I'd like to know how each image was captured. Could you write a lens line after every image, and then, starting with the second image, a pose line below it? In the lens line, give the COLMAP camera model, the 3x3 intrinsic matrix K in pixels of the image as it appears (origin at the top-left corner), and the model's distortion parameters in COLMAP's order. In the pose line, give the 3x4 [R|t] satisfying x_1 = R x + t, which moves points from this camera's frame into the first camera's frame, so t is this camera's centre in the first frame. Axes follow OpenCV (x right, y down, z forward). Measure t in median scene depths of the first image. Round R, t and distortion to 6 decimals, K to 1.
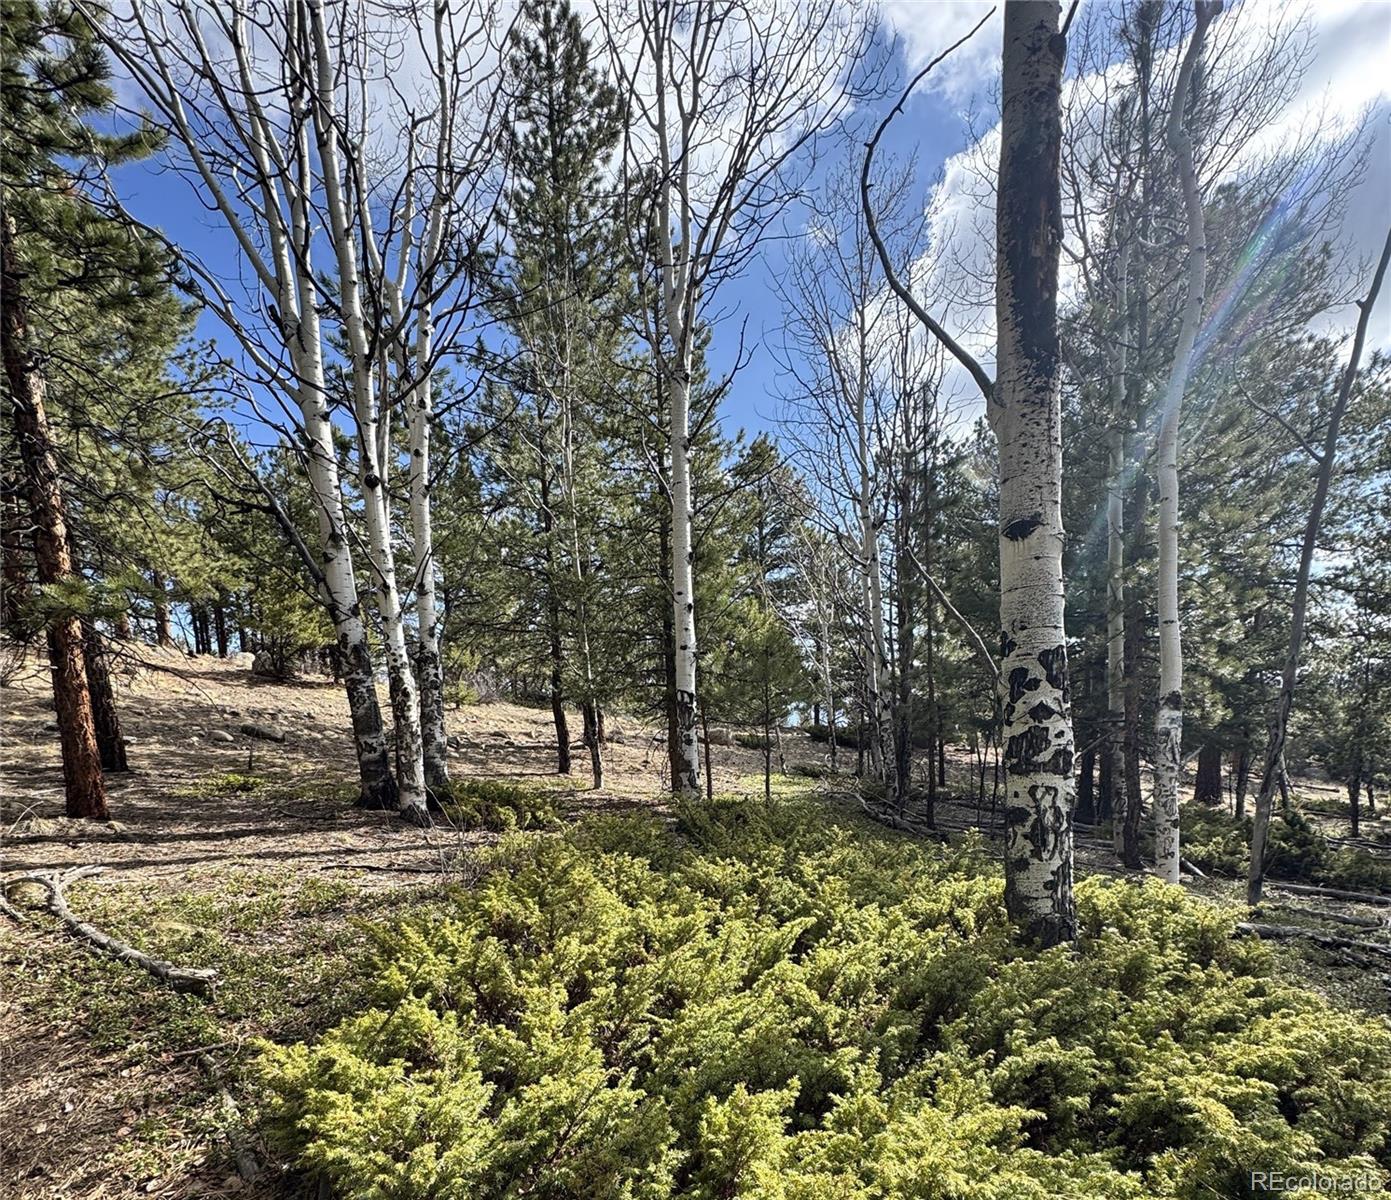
lens RADIAL K [[745.0, 0, 695.3], [0, 745.0, 600.1], [0, 0, 1]] dist [-0.000404, -0.000538]
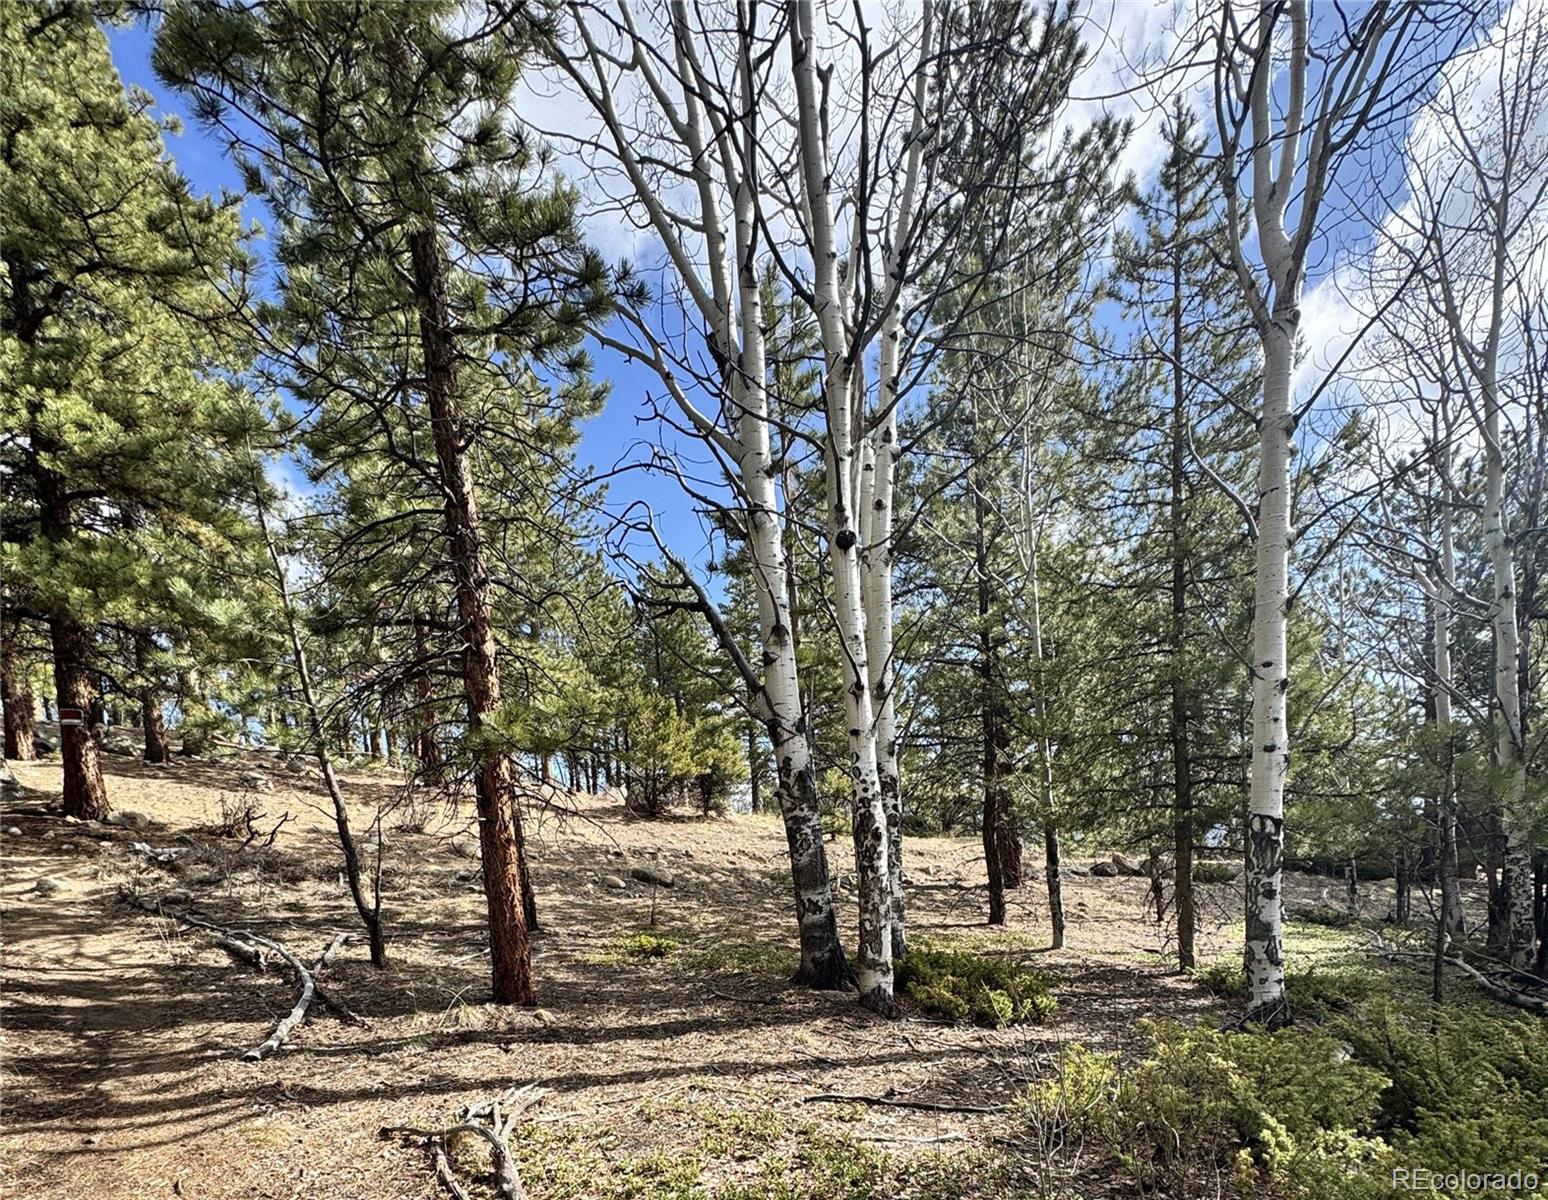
lens RADIAL K [[777.2, 0, 773.8], [0, 777.2, 601.8], [0, 0, 1]] dist [0.000875, 0.000431]
pose [[0.946140, -0.121173, -0.300228, -0.214755], [0.077376, 0.985078, -0.153736, 0.008413], [0.314377, 0.122225, 0.941397, 0.208883]]
